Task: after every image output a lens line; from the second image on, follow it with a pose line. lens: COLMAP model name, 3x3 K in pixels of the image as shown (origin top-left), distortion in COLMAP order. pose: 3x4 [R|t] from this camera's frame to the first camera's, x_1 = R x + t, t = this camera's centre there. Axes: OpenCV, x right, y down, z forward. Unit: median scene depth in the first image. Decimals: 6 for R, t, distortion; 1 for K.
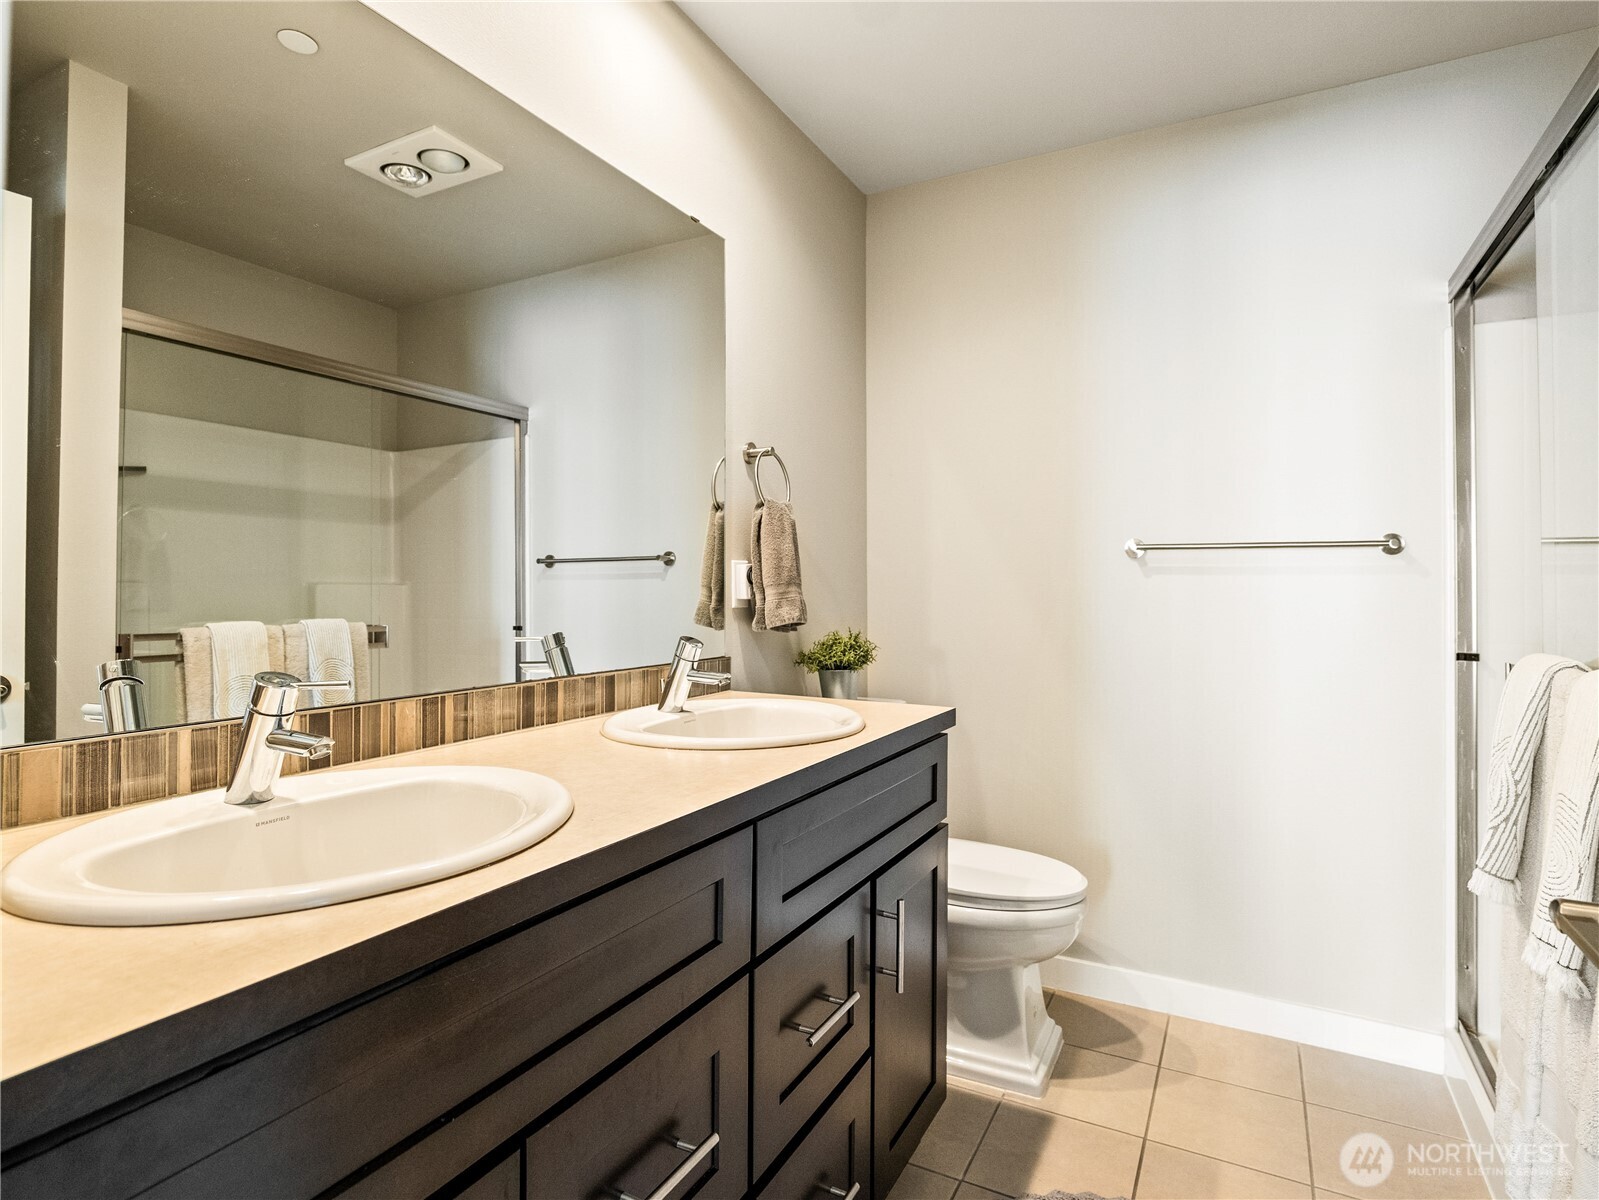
lens RADIAL K [[847.6, 0, 803.9], [0, 847.6, 592.7], [0, 0, 1]] dist [-0.019906, 0.006908]
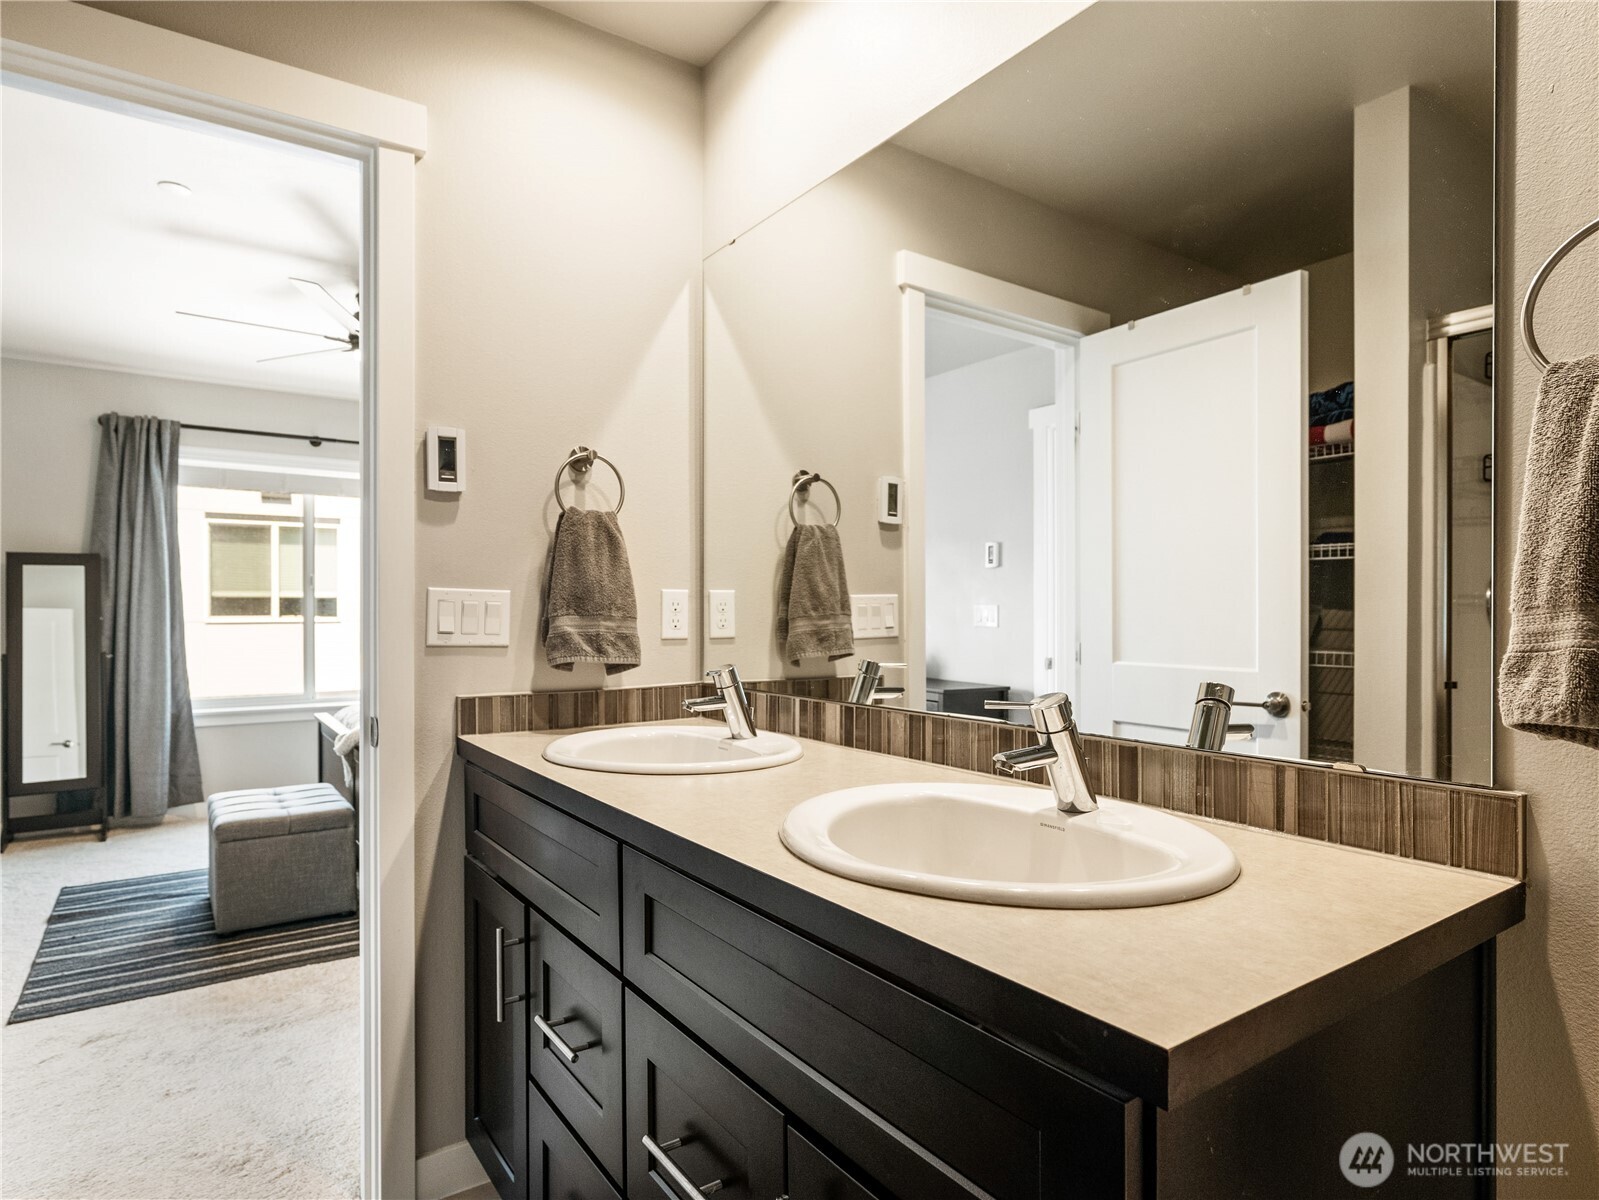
lens RADIAL K [[918.5, 0, 805.8], [0, 918.5, 601.6], [0, 0, 1]] dist [-0.008784, -0.001252]
pose [[-0.450474, -0.005222, -0.892774, 0.752471], [-0.003796, 0.999985, -0.003933, -0.021692], [0.892781, 0.001617, -0.450487, 1.502112]]
